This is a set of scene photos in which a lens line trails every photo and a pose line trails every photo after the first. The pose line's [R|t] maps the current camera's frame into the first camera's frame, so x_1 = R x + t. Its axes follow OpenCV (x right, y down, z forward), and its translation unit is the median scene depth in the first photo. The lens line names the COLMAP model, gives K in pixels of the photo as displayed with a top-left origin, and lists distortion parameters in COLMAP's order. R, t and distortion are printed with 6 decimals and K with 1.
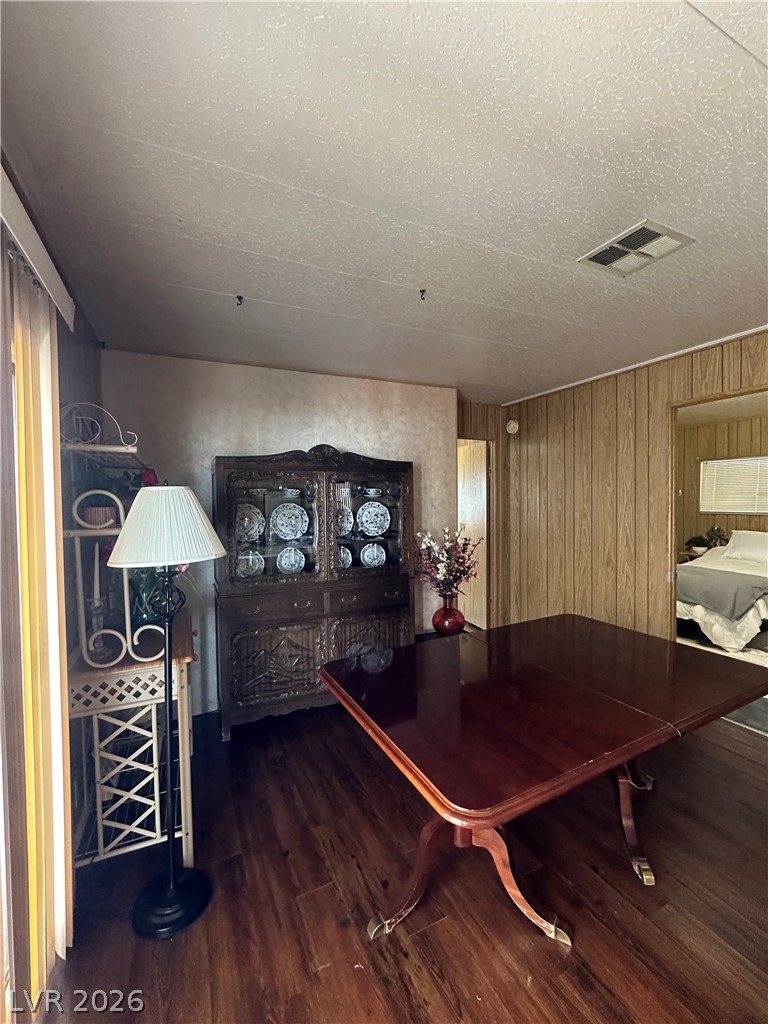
lens RADIAL K [[426.9, 0, 385.8], [0, 426.9, 510.5], [0, 0, 1]] dist [-0.006815, 0.001125]
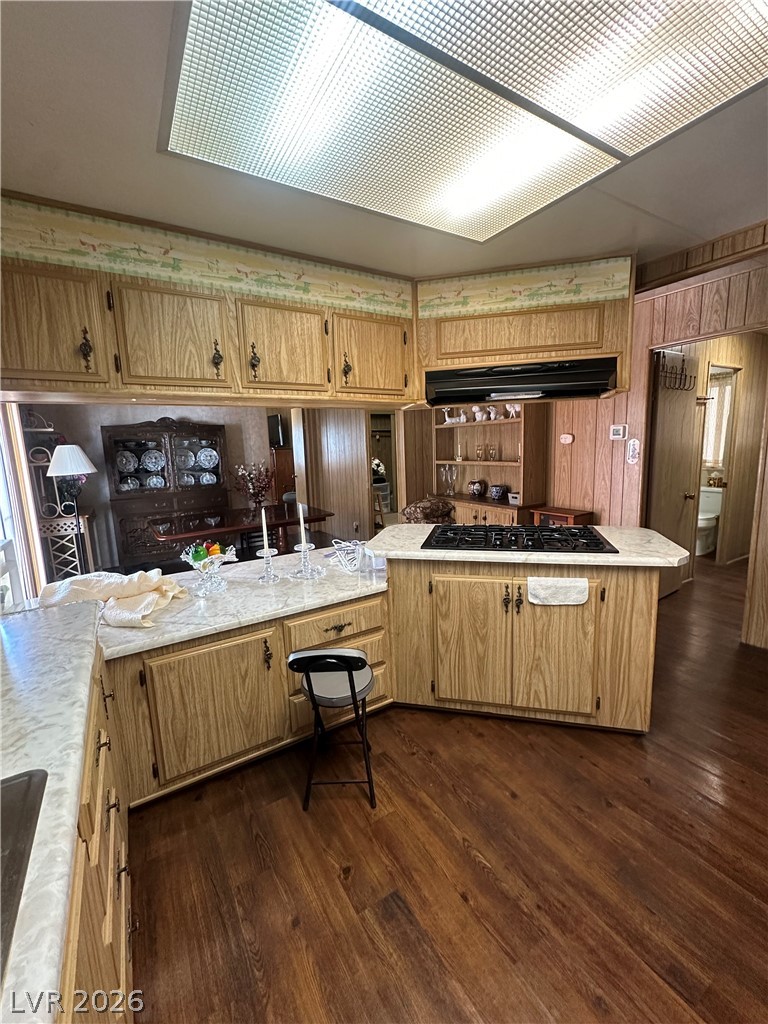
lens RADIAL K [[426.9, 0, 385.8], [0, 426.9, 510.5], [0, 0, 1]] dist [-0.006815, 0.001125]
pose [[0.994193, -0.035263, 0.101669, 0.636995], [0.021395, 0.990697, 0.134397, 0.016644], [-0.105462, -0.131441, 0.985698, -1.013755]]
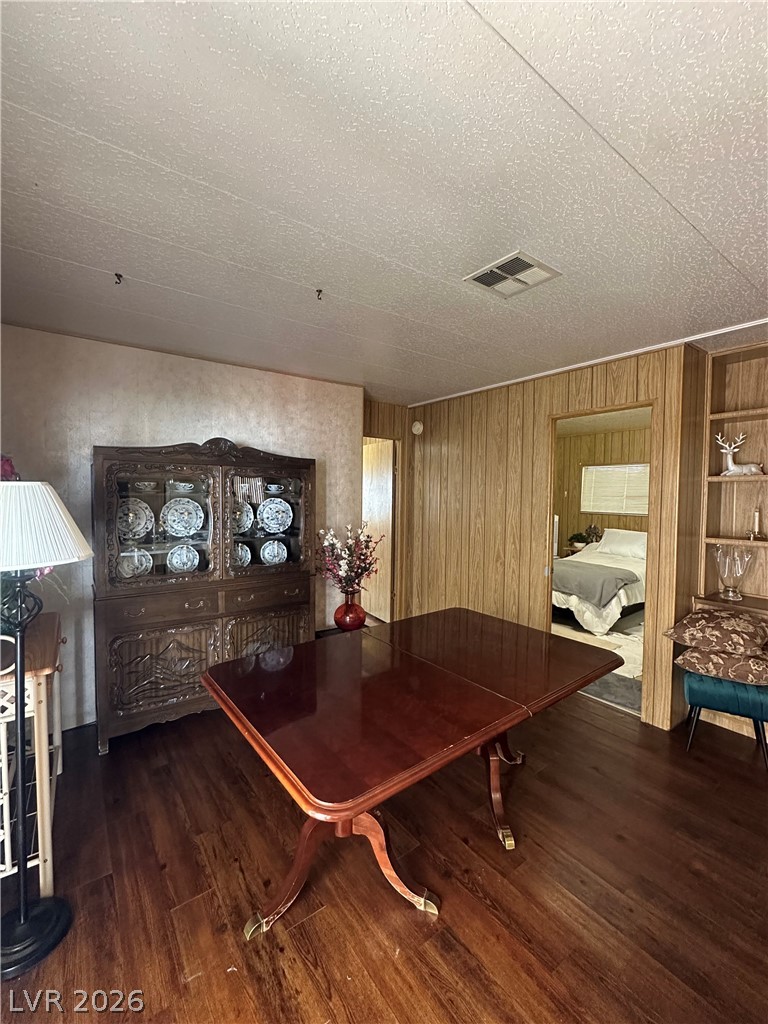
lens RADIAL K [[426.9, 0, 385.8], [0, 426.9, 510.5], [0, 0, 1]] dist [-0.006815, 0.001125]
pose [[0.981513, 0.015360, 0.190777, 0.042971], [-0.018310, 0.999738, 0.013709, -0.012415], [-0.190517, -0.016949, 0.981538, -0.014801]]
